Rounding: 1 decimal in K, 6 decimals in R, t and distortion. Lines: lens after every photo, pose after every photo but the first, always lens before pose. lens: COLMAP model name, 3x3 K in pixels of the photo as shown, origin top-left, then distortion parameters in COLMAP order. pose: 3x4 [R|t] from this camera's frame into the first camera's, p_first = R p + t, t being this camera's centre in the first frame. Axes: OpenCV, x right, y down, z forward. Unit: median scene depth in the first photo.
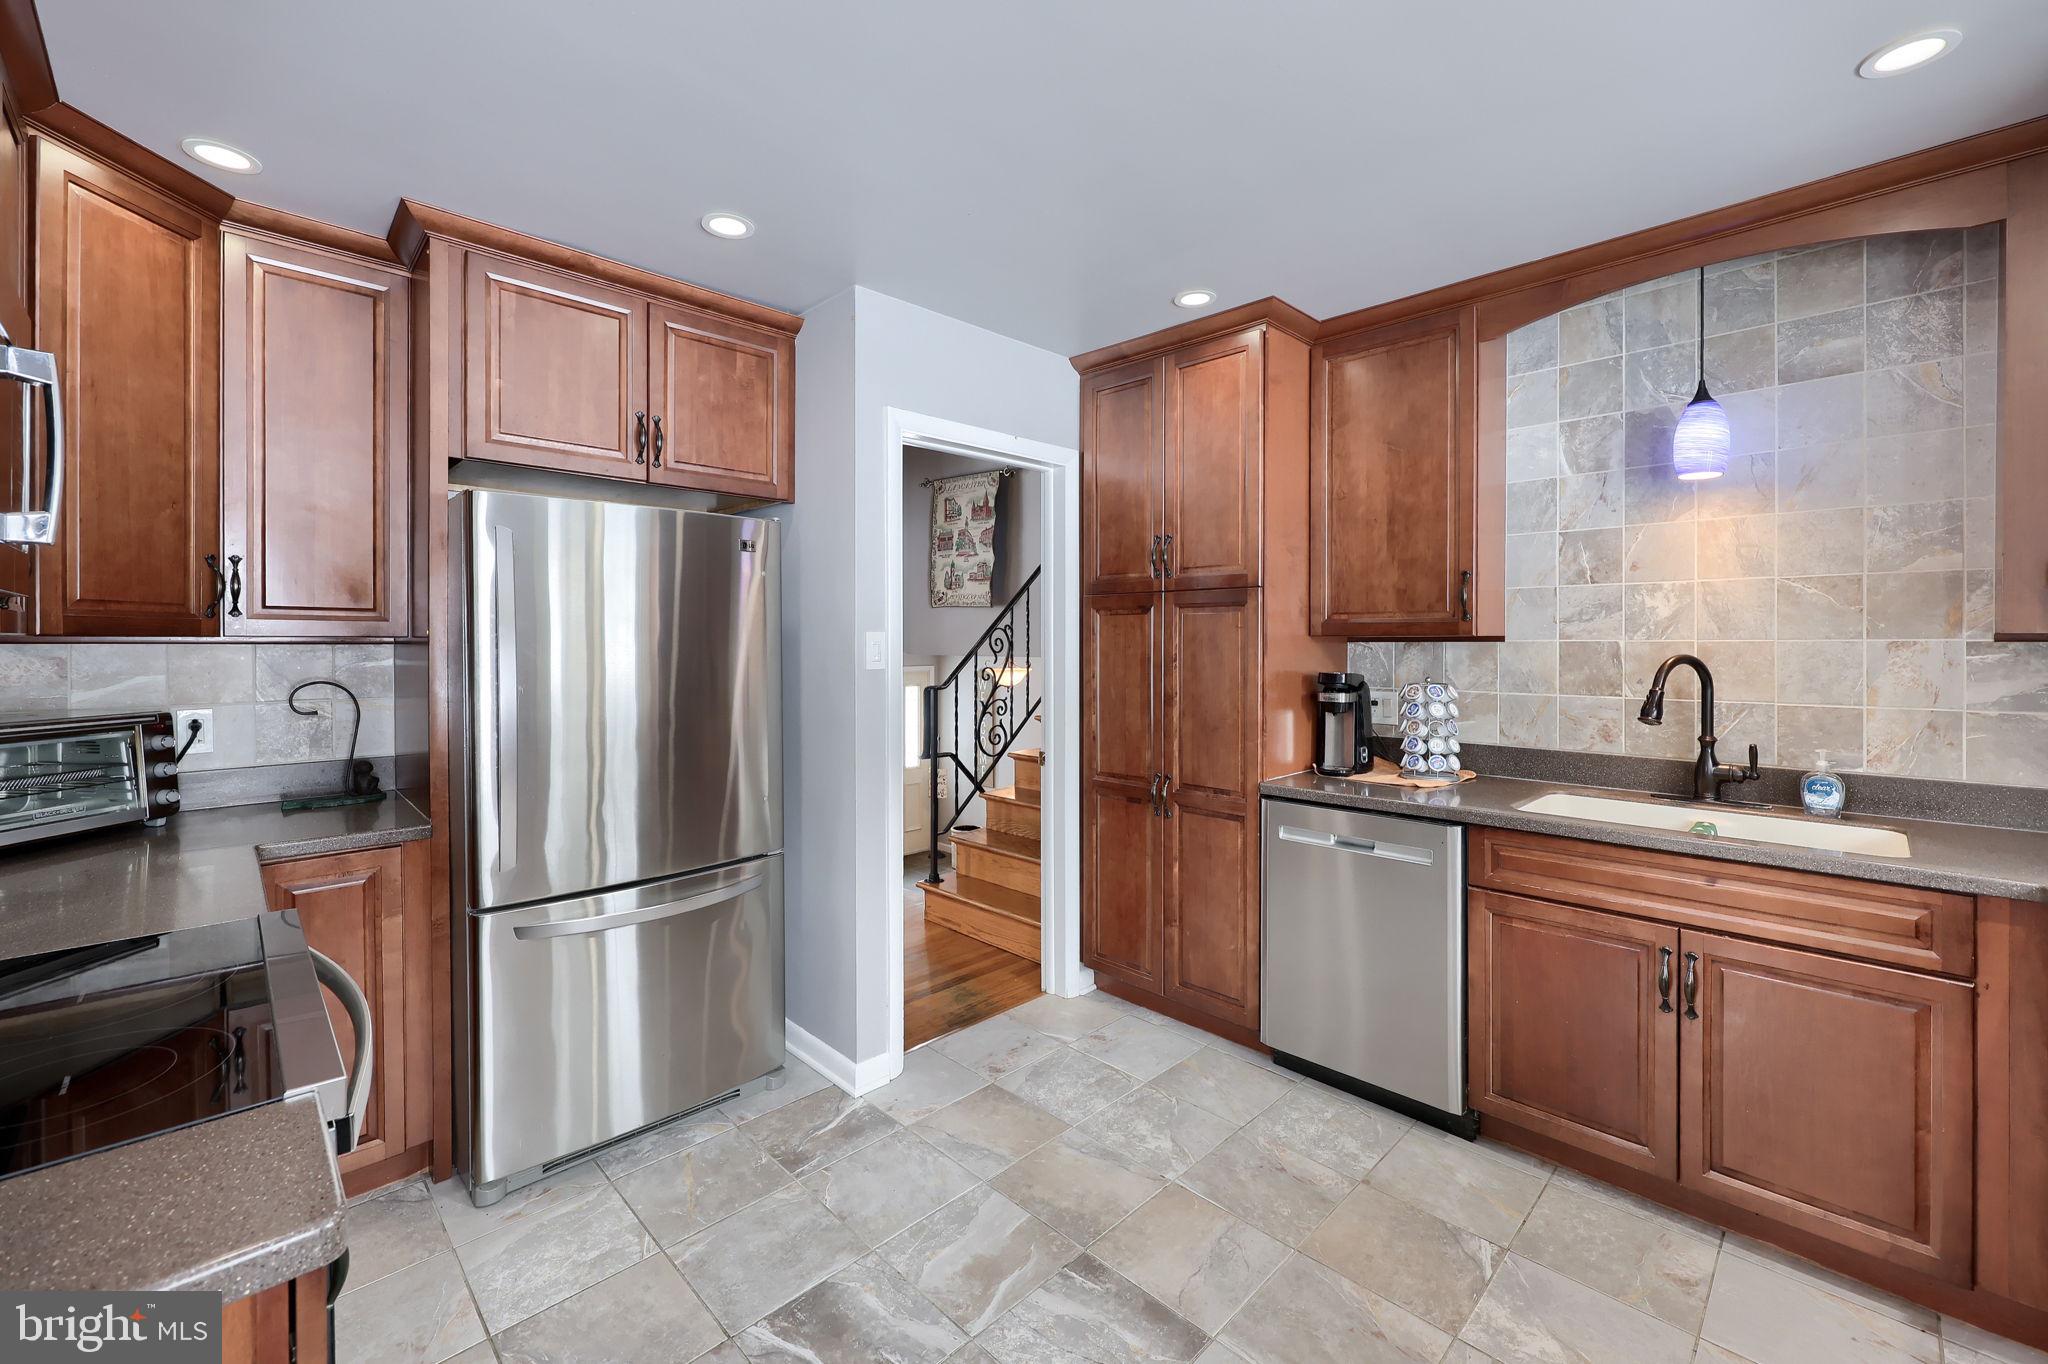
lens RADIAL K [[839.0, 0, 1036.9], [0, 839.0, 645.5], [0, 0, 1]] dist [-0.000393, 0.000309]
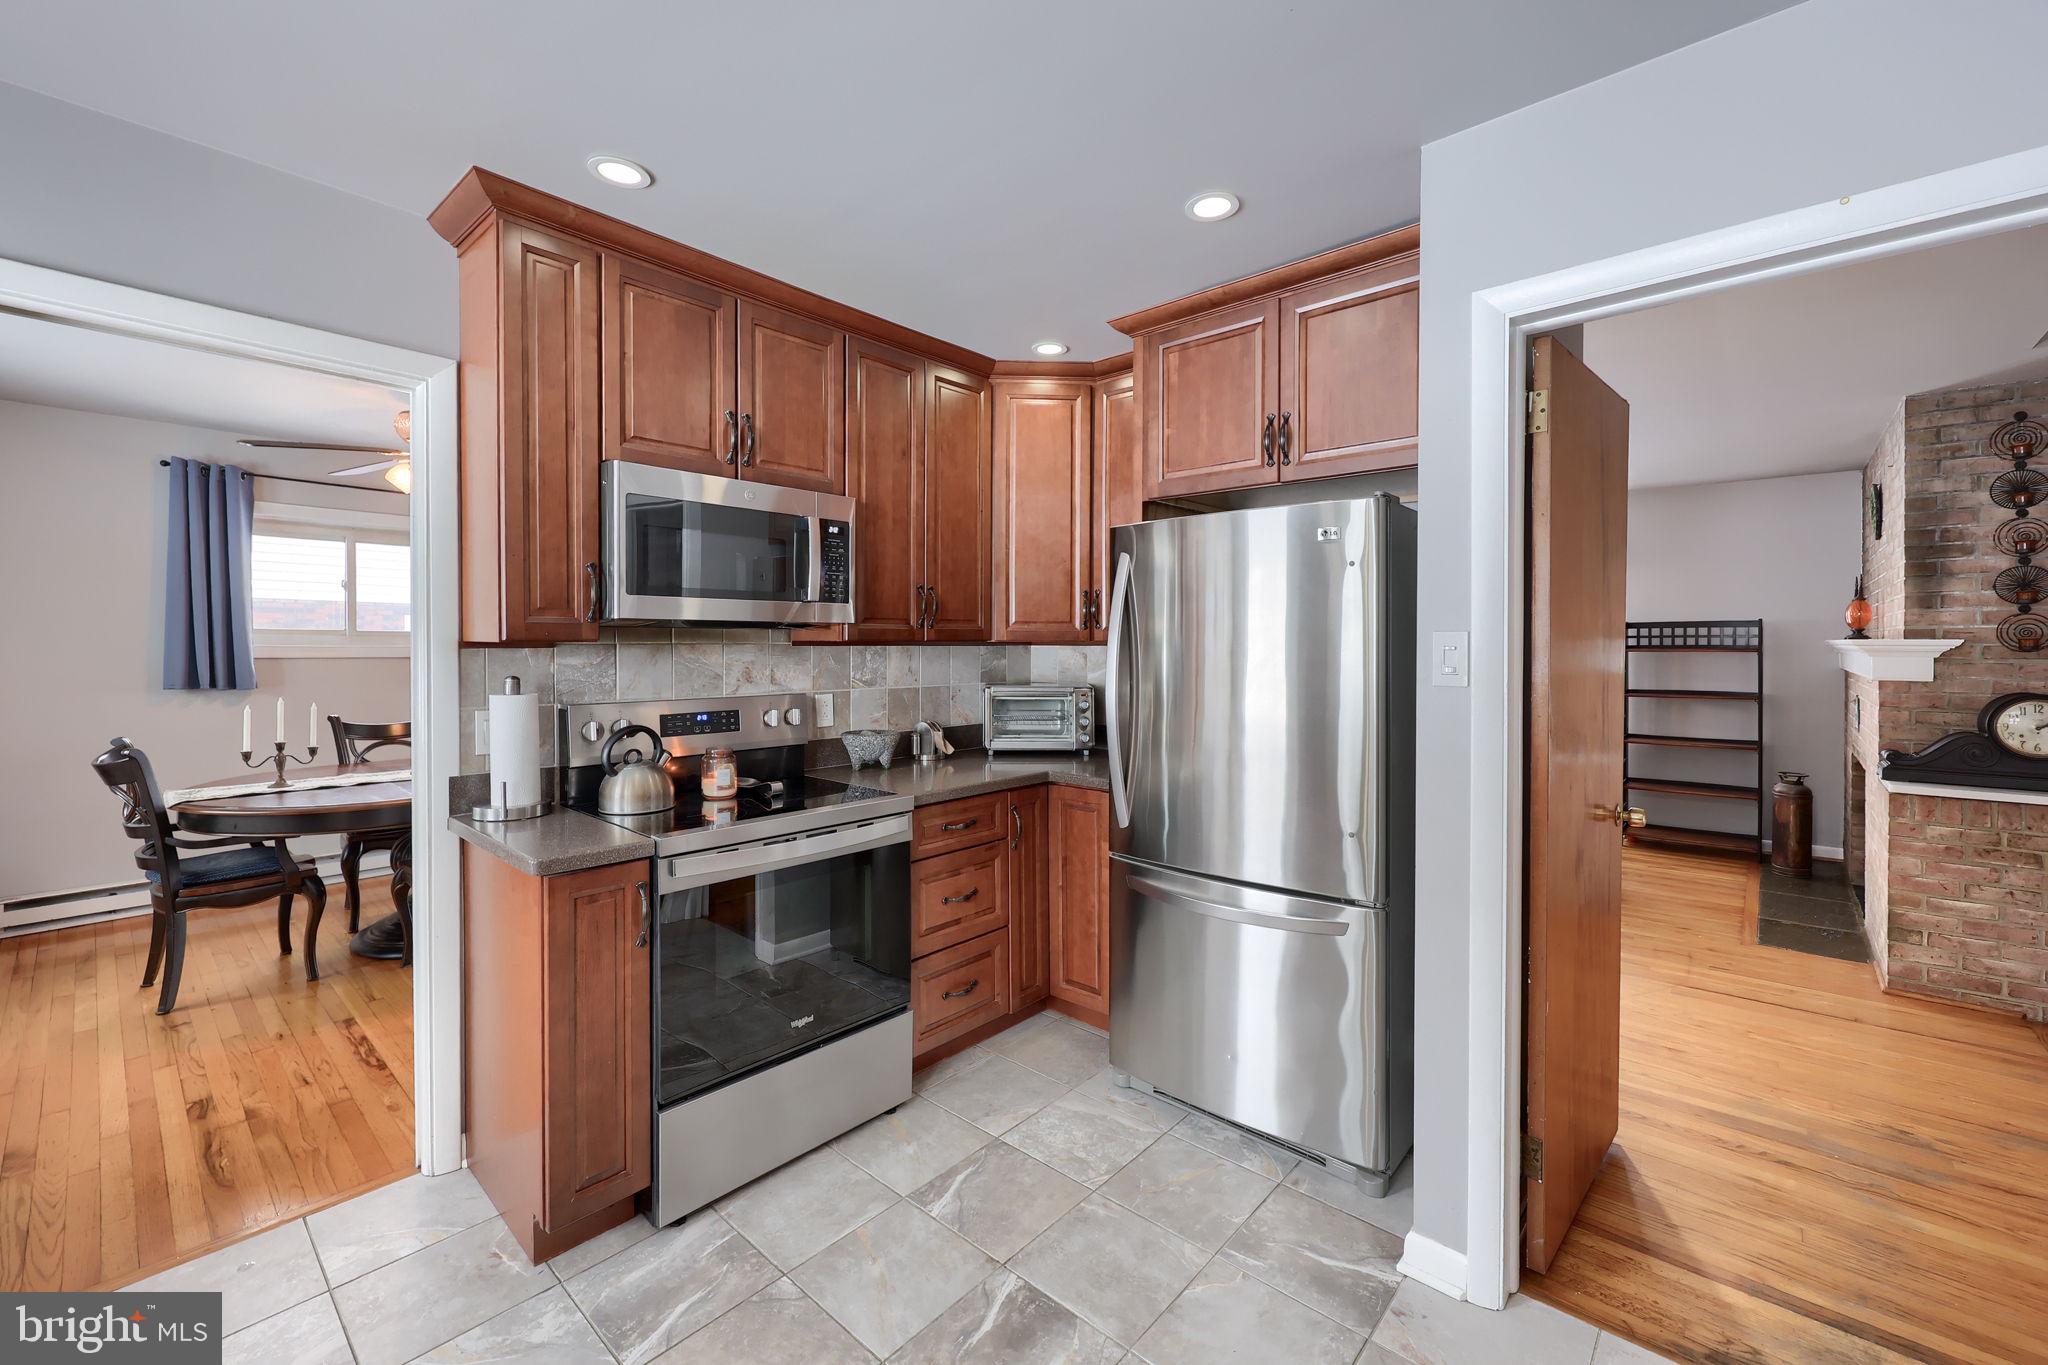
lens RADIAL K [[839.0, 0, 1004.1], [0, 839.0, 656.2], [0, 0, 1]] dist [-0.000393, 0.000309]
pose [[0.043459, 0.012539, -0.998977, 0.551444], [-0.008399, 0.999890, 0.012185, -0.001743], [0.999020, 0.007860, 0.043559, 0.700278]]
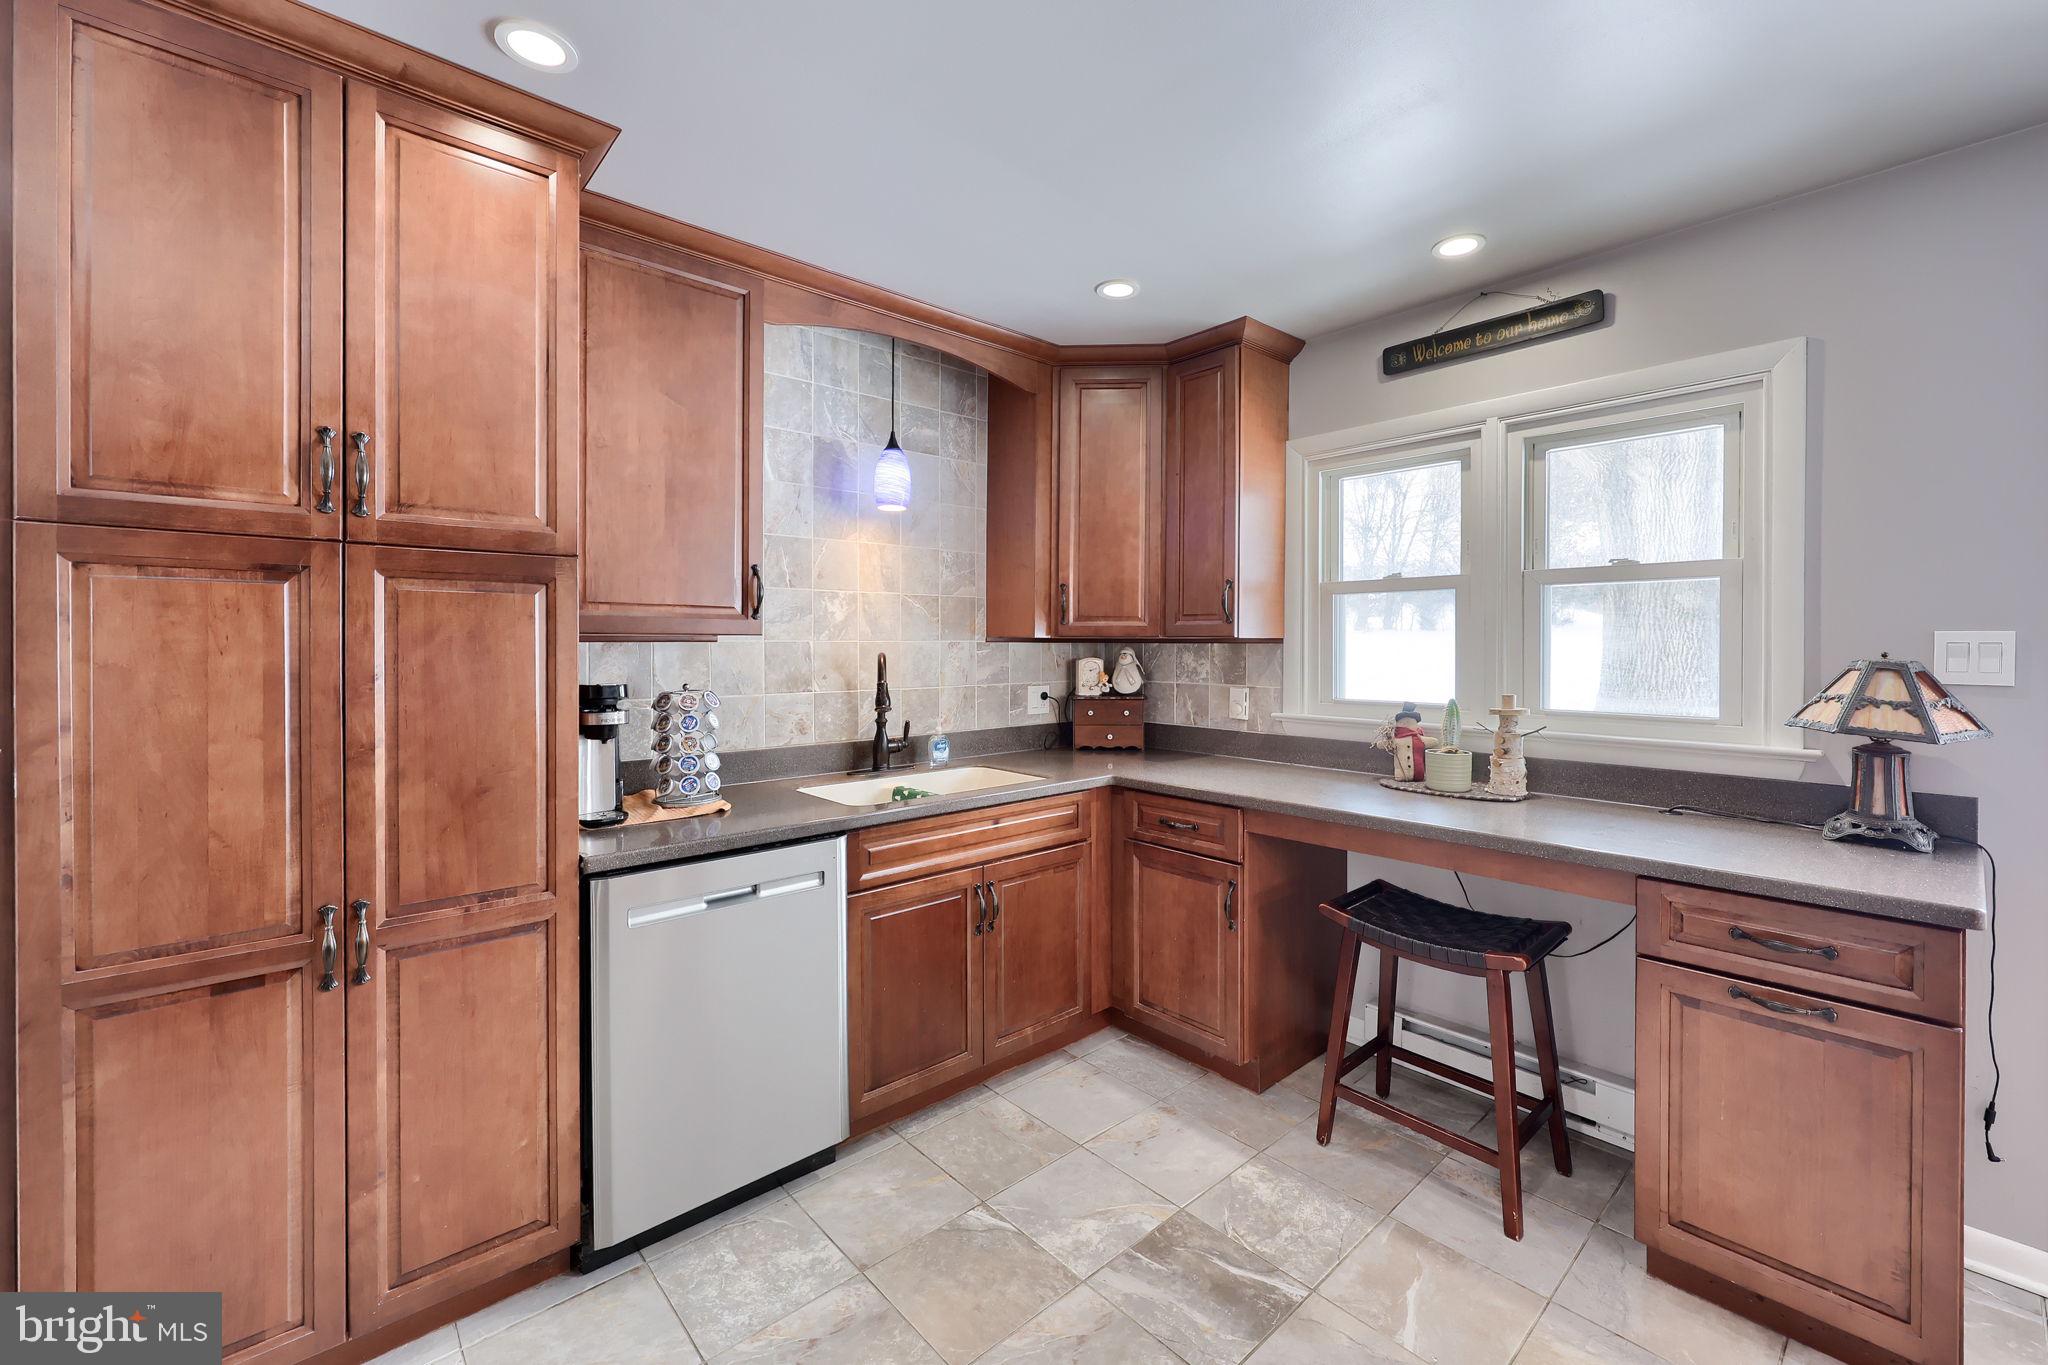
lens RADIAL K [[839.0, 0, 986.7], [0, 839.0, 648.5], [0, 0, 1]] dist [-0.000393, 0.000309]
pose [[0.070988, -0.006160, 0.997458, -0.387625], [0.005864, 0.999966, 0.005758, -0.001163], [-0.997460, 0.005440, 0.071021, 0.687828]]
